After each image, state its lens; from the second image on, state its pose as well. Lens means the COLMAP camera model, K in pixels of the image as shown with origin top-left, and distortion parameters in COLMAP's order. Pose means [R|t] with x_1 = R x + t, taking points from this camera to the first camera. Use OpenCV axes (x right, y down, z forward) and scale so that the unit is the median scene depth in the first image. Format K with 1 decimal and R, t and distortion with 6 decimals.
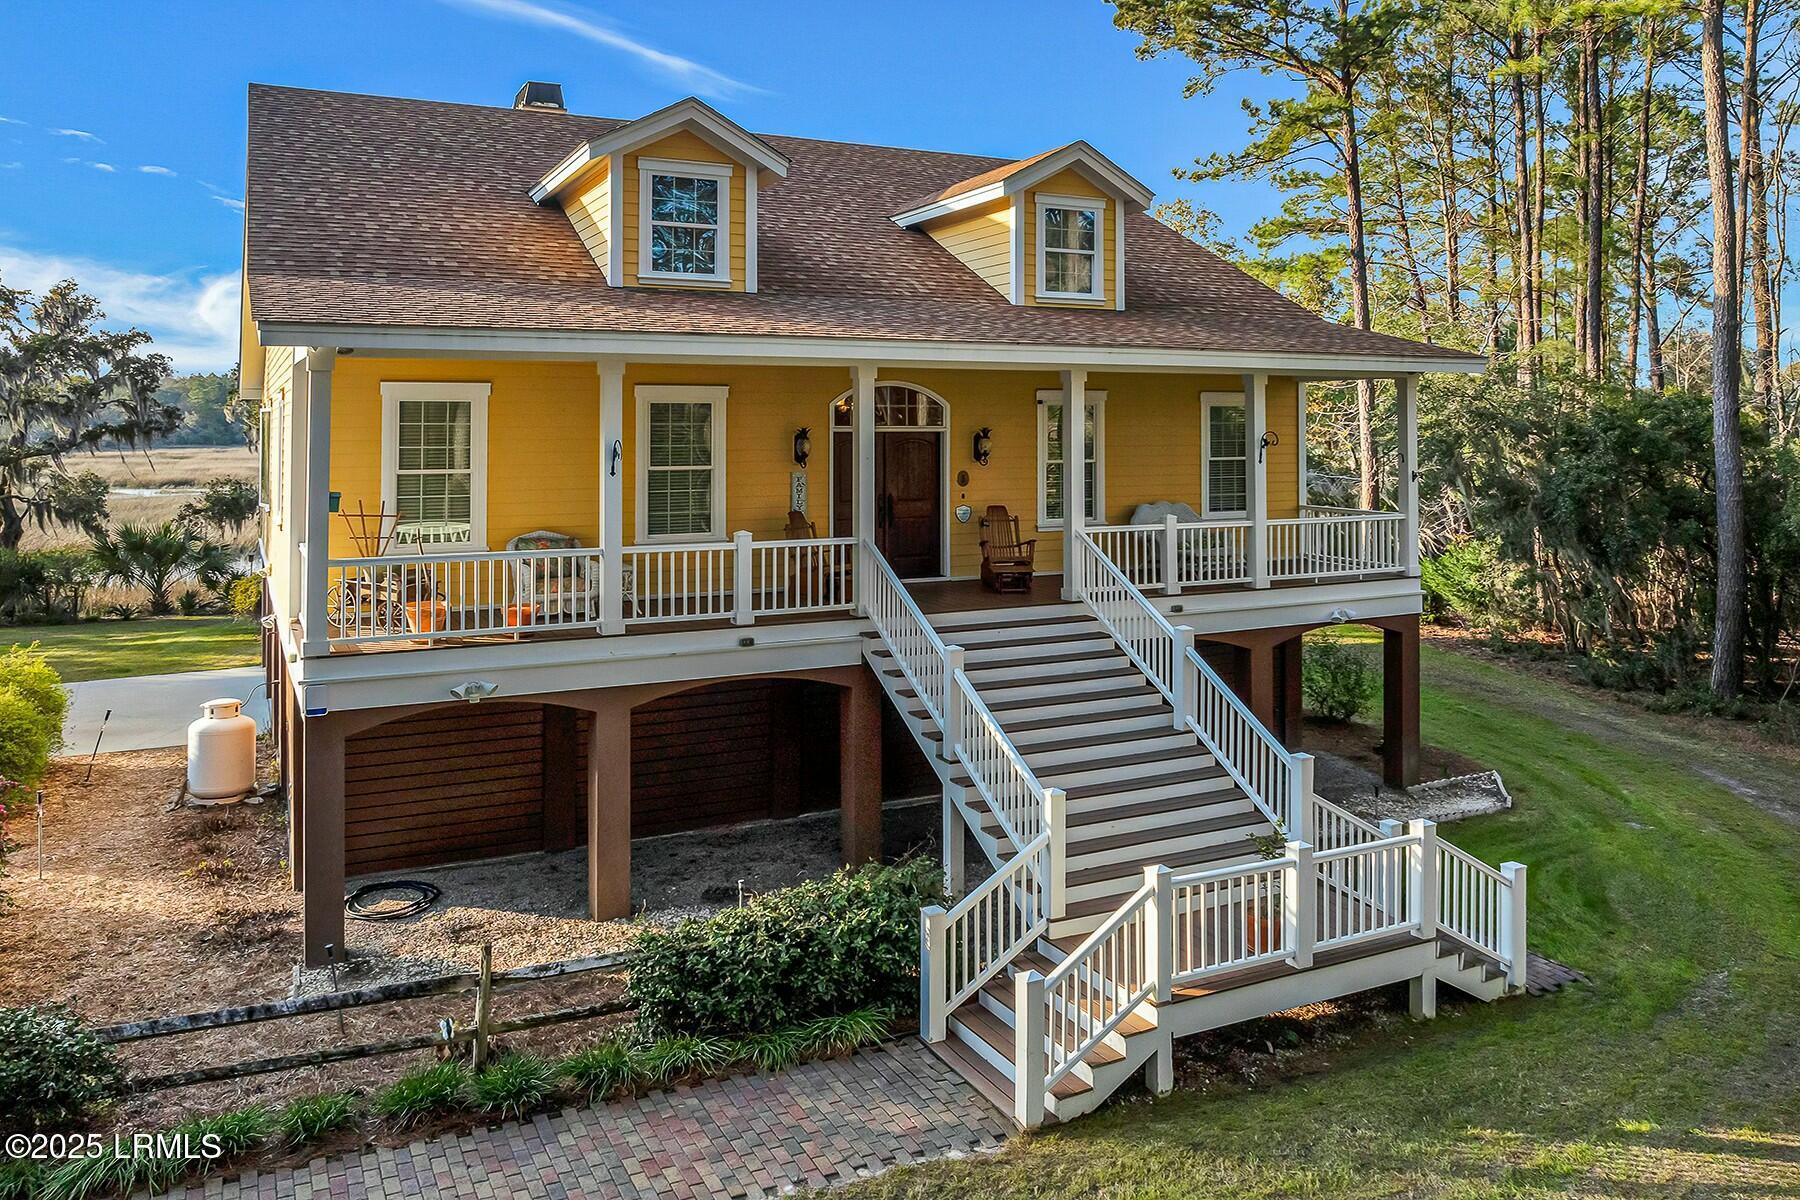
lens RADIAL K [[1201.1, 0, 884.4], [0, 1201.1, 687.6], [0, 0, 1]] dist [-0.037851, 0.011187]
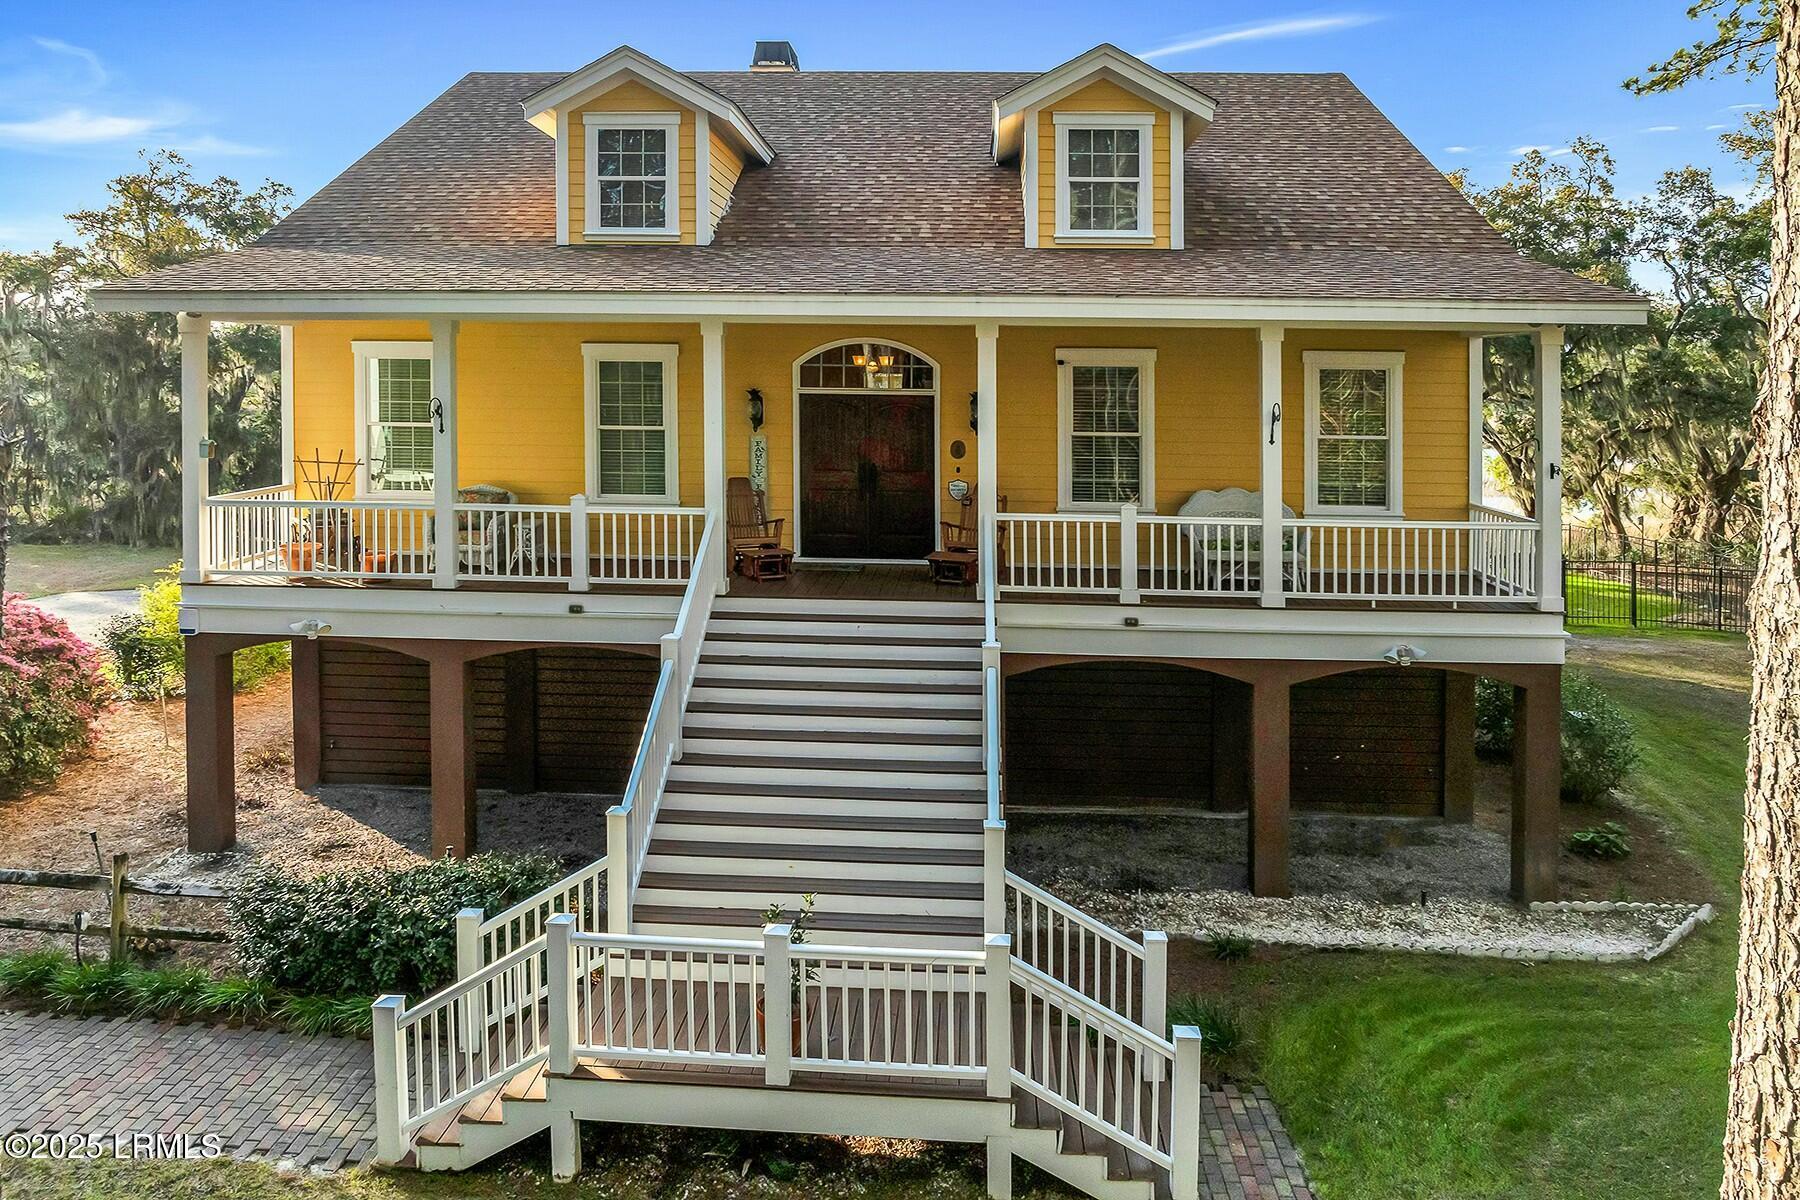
lens RADIAL K [[1214.8, 0, 896.4], [0, 1214.8, 678.8], [0, 0, 1]] dist [-0.055107, 0.030769]
pose [[0.883611, 0.121536, -0.452173, 0.486614], [-0.113321, 0.992524, 0.045327, -0.047965], [0.454302, 0.011189, 0.890778, 0.214492]]
